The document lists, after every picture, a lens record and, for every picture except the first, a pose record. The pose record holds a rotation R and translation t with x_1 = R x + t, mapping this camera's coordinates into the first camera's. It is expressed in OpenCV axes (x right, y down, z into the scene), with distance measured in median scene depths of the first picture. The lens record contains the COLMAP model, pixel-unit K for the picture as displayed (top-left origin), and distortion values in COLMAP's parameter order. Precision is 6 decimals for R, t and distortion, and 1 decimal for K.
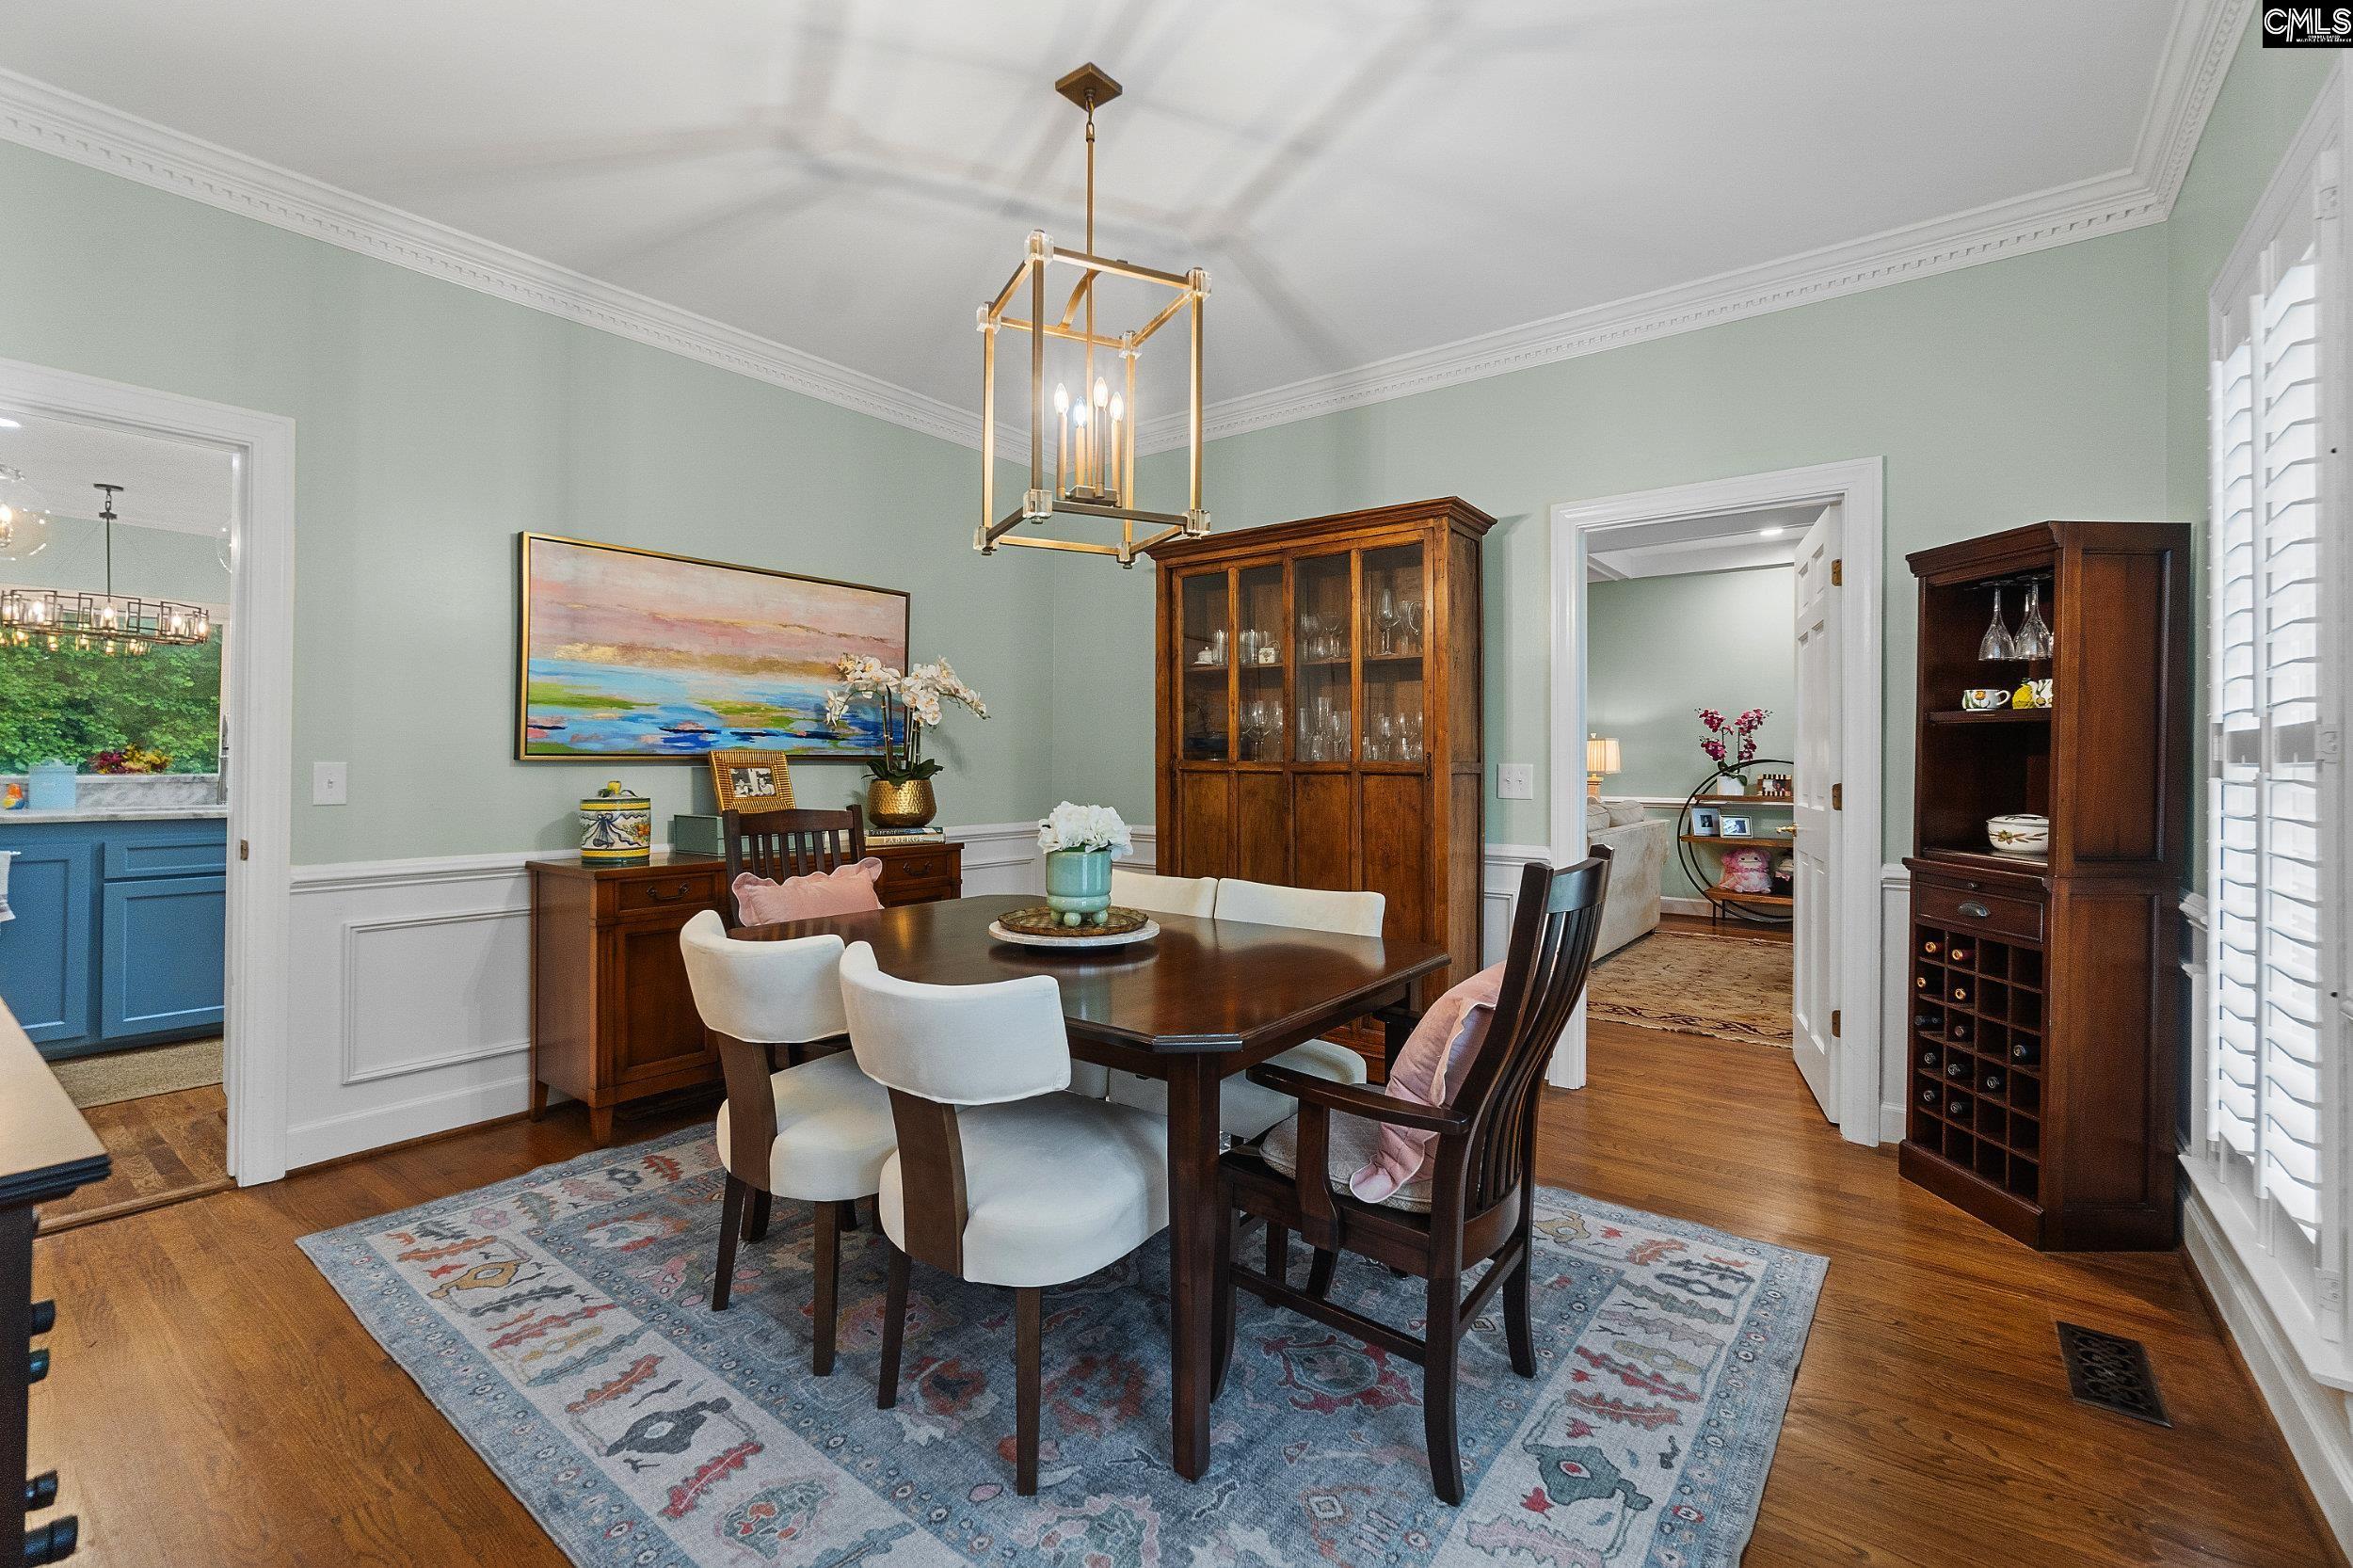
lens RADIAL K [[1014.4, 0, 1162.2], [0, 1014.4, 763.9], [0, 0, 1]] dist [-0.001130, 0.001116]
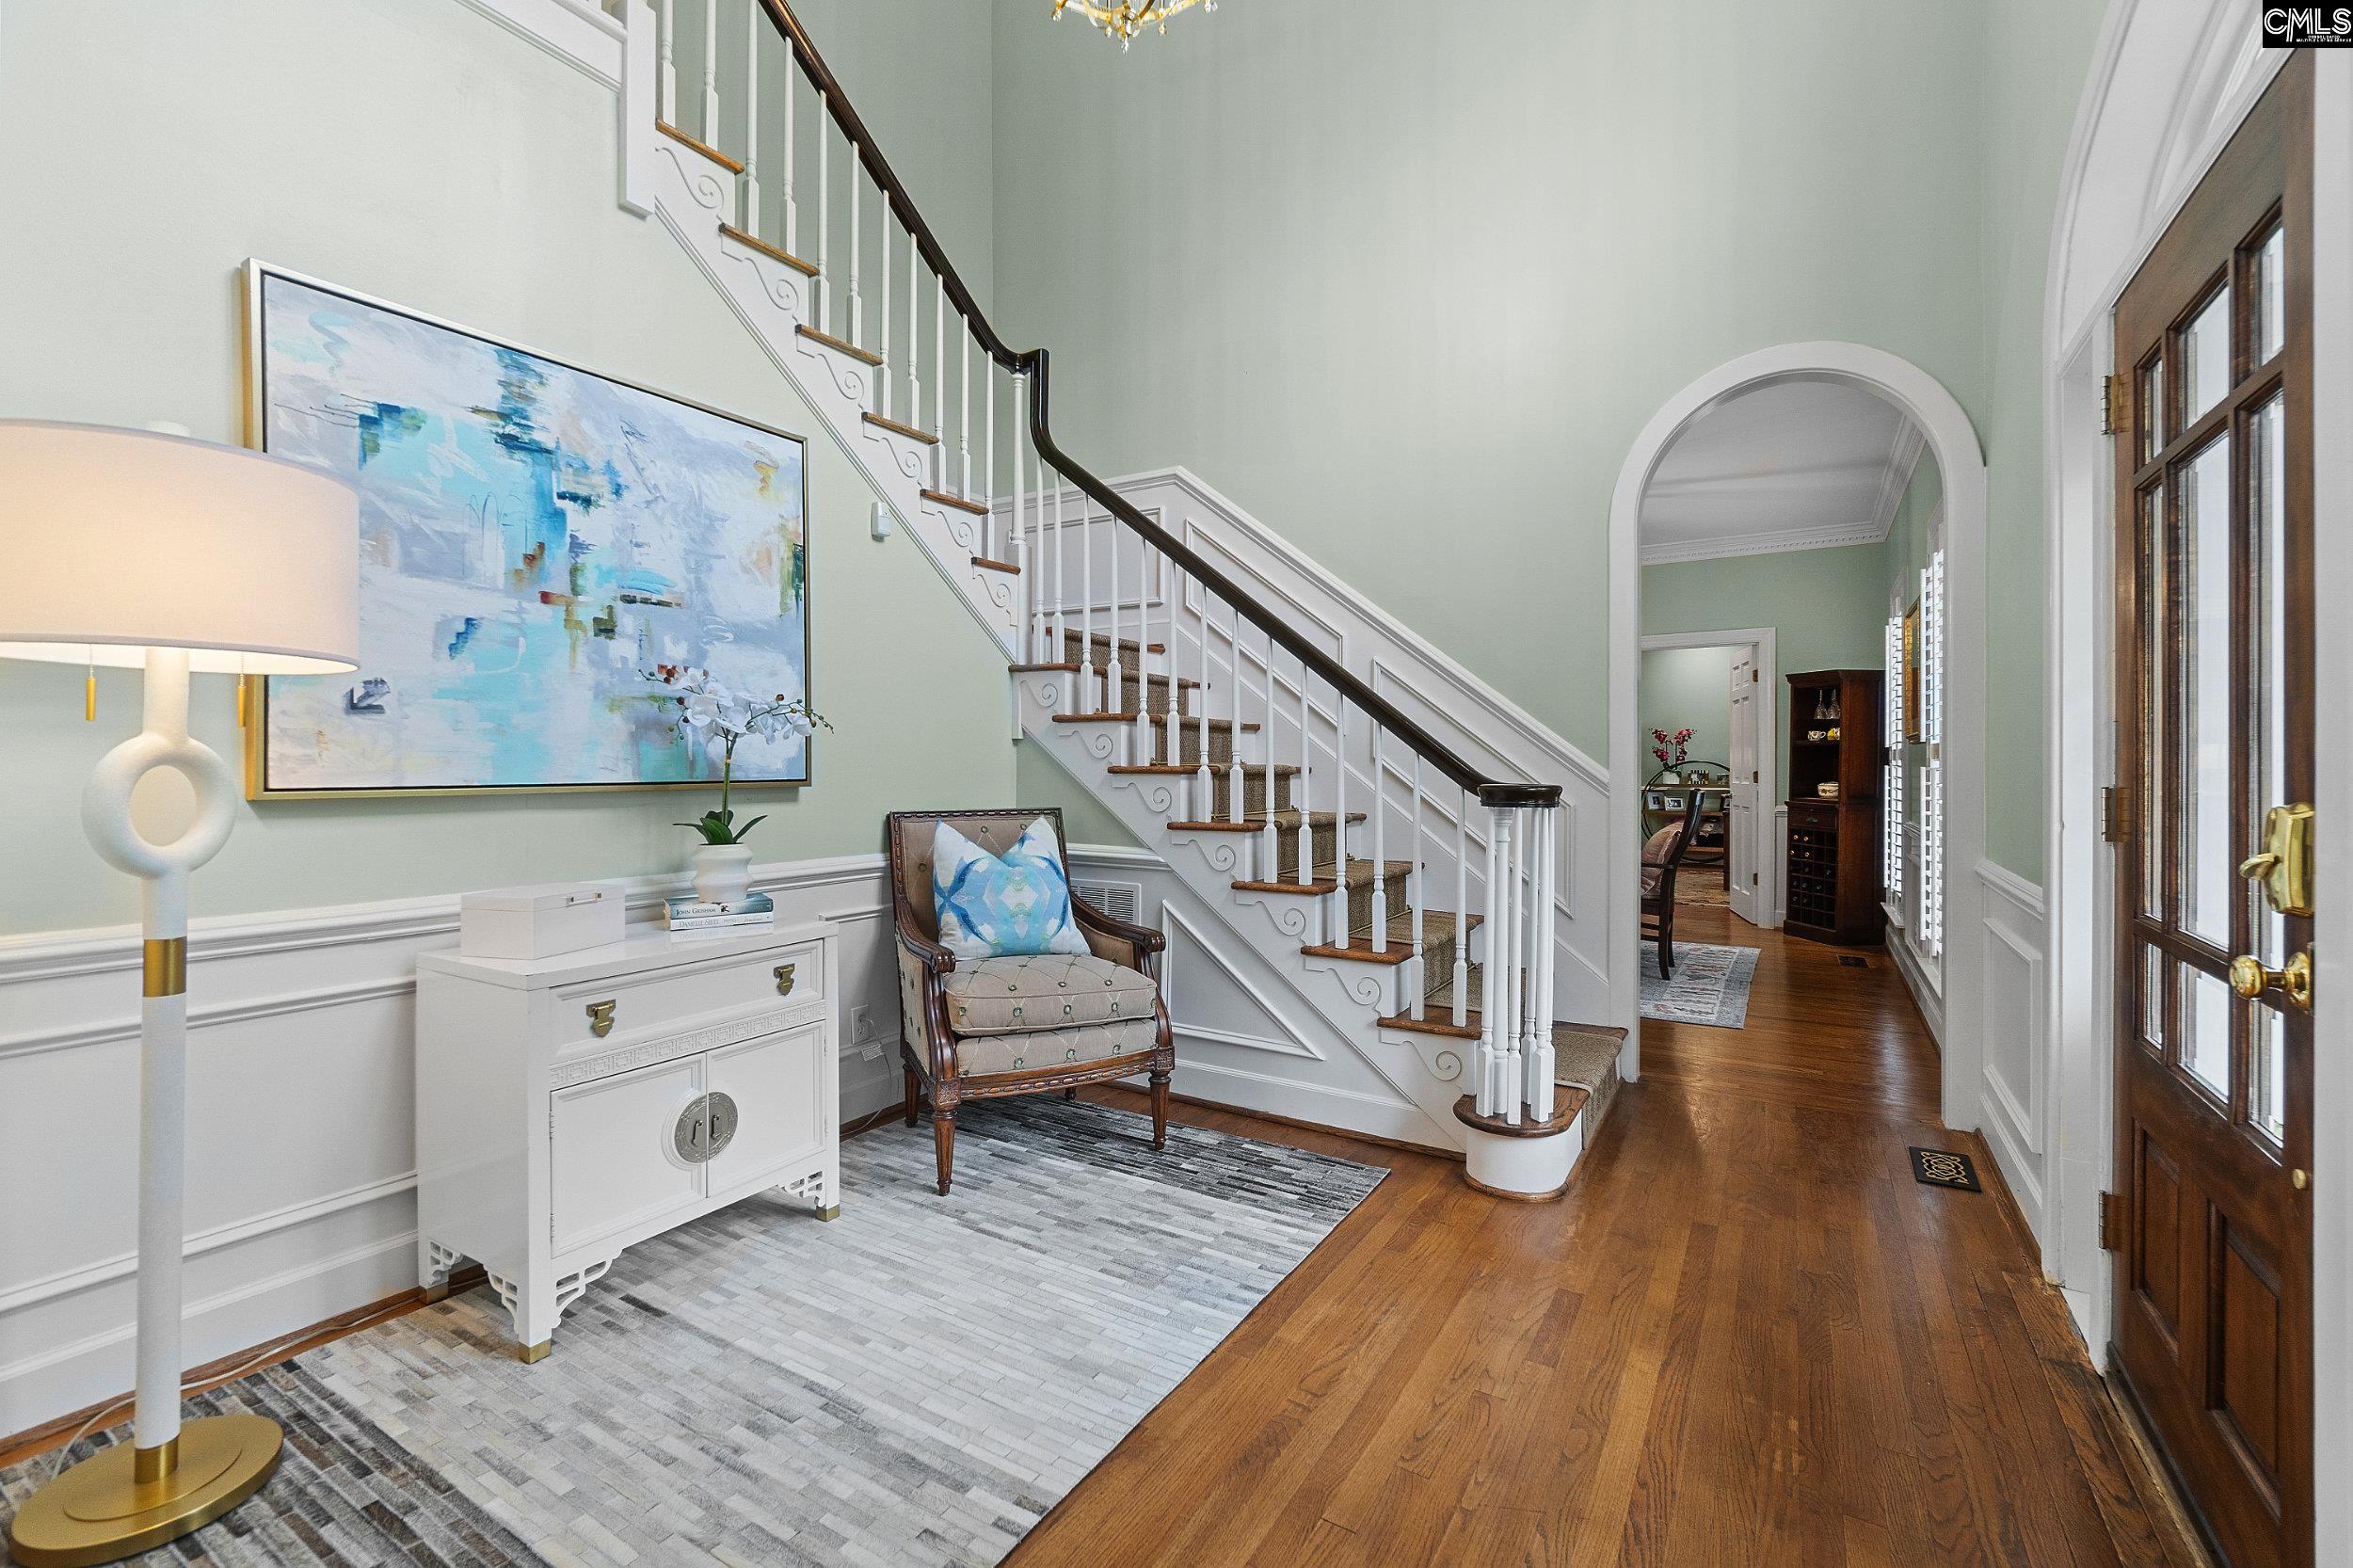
lens RADIAL K [[1014.4, 0, 1164.6], [0, 1014.4, 772.2], [0, 0, 1]] dist [-0.001130, 0.001116]
pose [[0.995115, -0.005051, 0.098590, -0.969903], [0.004691, 0.999981, 0.003883, 0.008542], [-0.098608, -0.003401, 0.995121, -1.248189]]
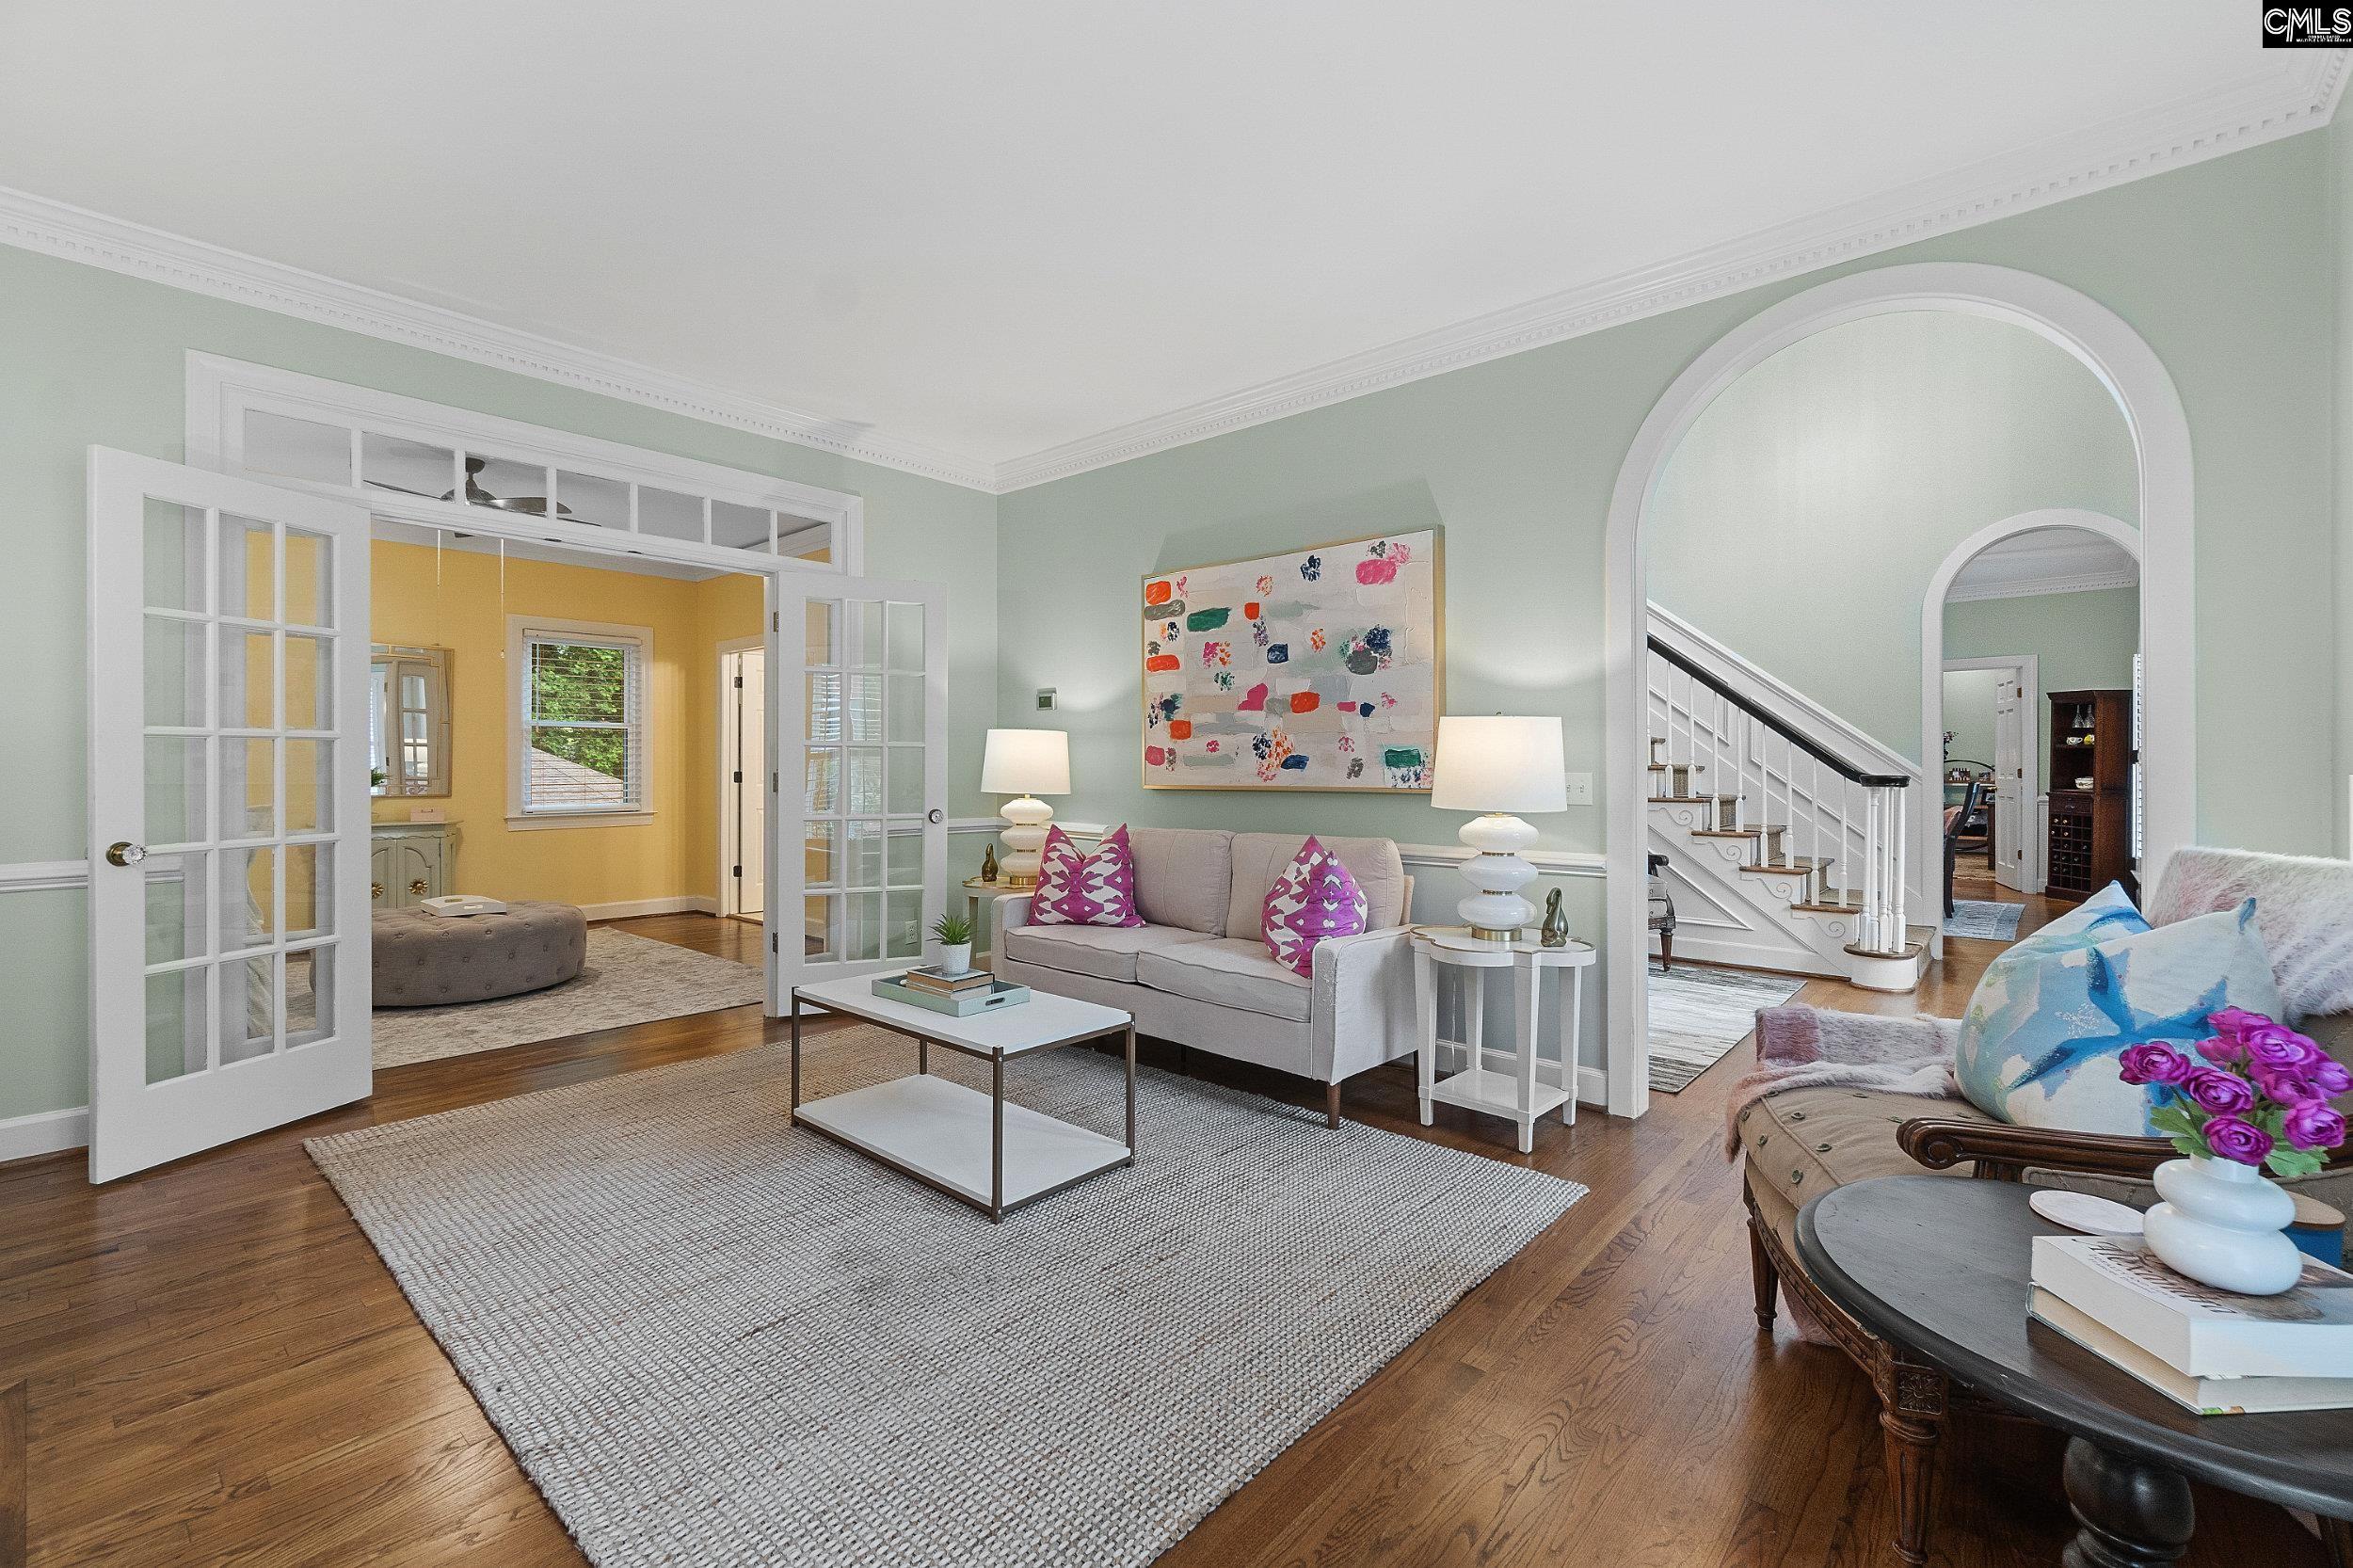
lens RADIAL K [[1014.4, 0, 1174.0], [0, 1014.4, 769.8], [0, 0, 1]] dist [-0.001130, 0.001116]
pose [[0.997952, -0.006154, -0.063674, -1.700011], [0.006184, 0.999981, 0.000284, 0.008532], [0.063671, -0.000677, 0.997971, -2.220611]]
